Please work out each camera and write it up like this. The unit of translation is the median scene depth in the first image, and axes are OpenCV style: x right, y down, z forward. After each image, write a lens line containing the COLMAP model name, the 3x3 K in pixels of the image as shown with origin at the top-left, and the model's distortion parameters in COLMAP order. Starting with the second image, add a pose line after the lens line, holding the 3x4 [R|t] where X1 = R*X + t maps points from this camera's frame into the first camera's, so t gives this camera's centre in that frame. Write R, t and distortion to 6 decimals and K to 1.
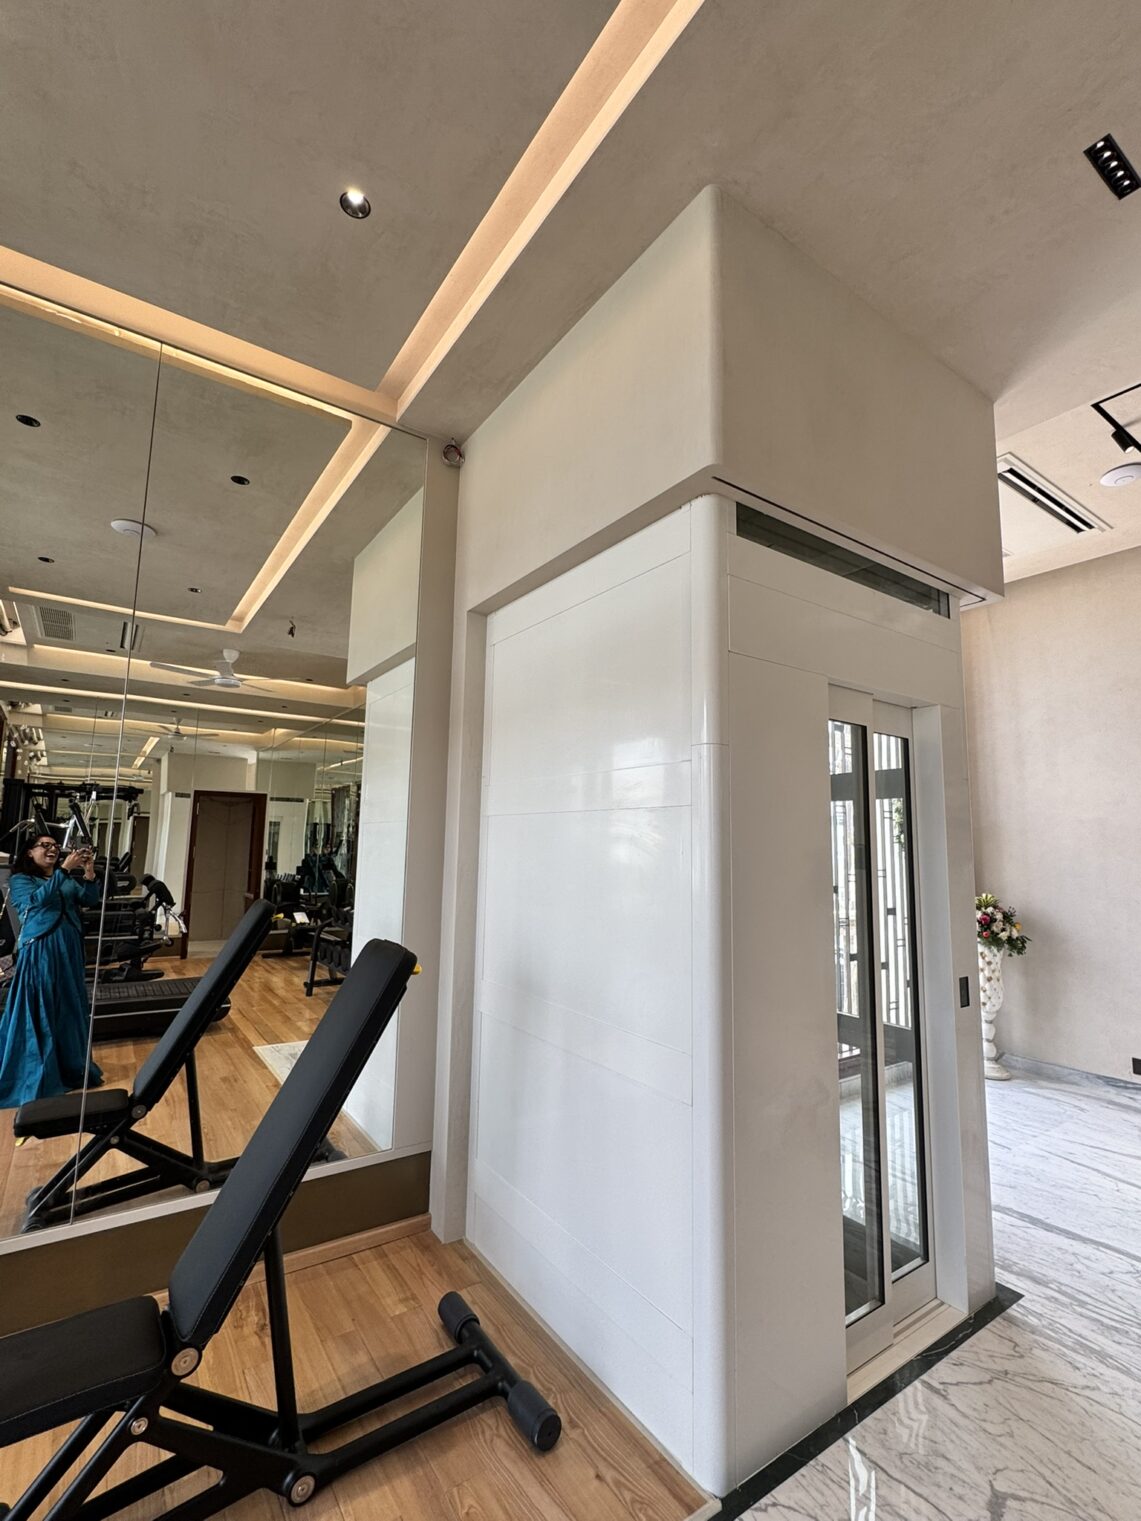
lens RADIAL K [[687.0, 0, 570.5], [0, 687.0, 760.5], [0, 0, 1]] dist [-0.001099, -0.000377]
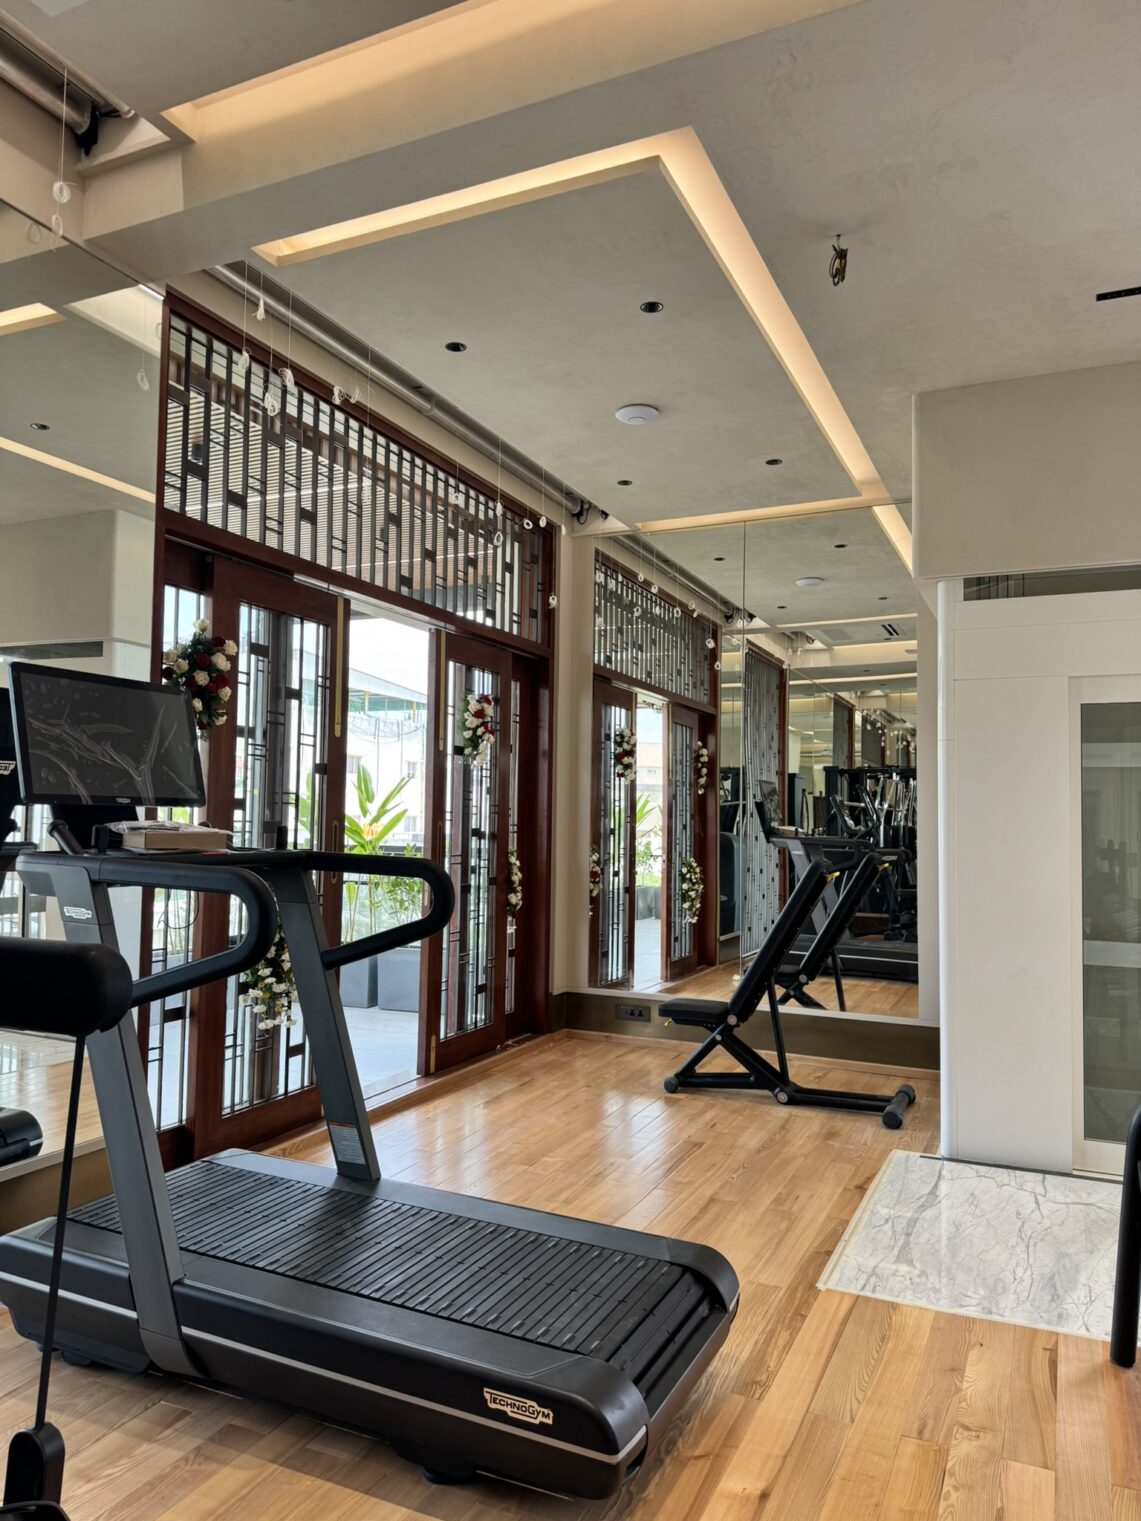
lens RADIAL K [[1051.7, 0, 570.5], [0, 1051.7, 760.5], [0, 0, 1]] dist [-0.000407, -0.000123]
pose [[0.504194, -0.060532, -0.861467, 1.451982], [0.103254, 0.994610, -0.009456, -0.033183], [0.857396, -0.084183, 0.507726, -0.783194]]
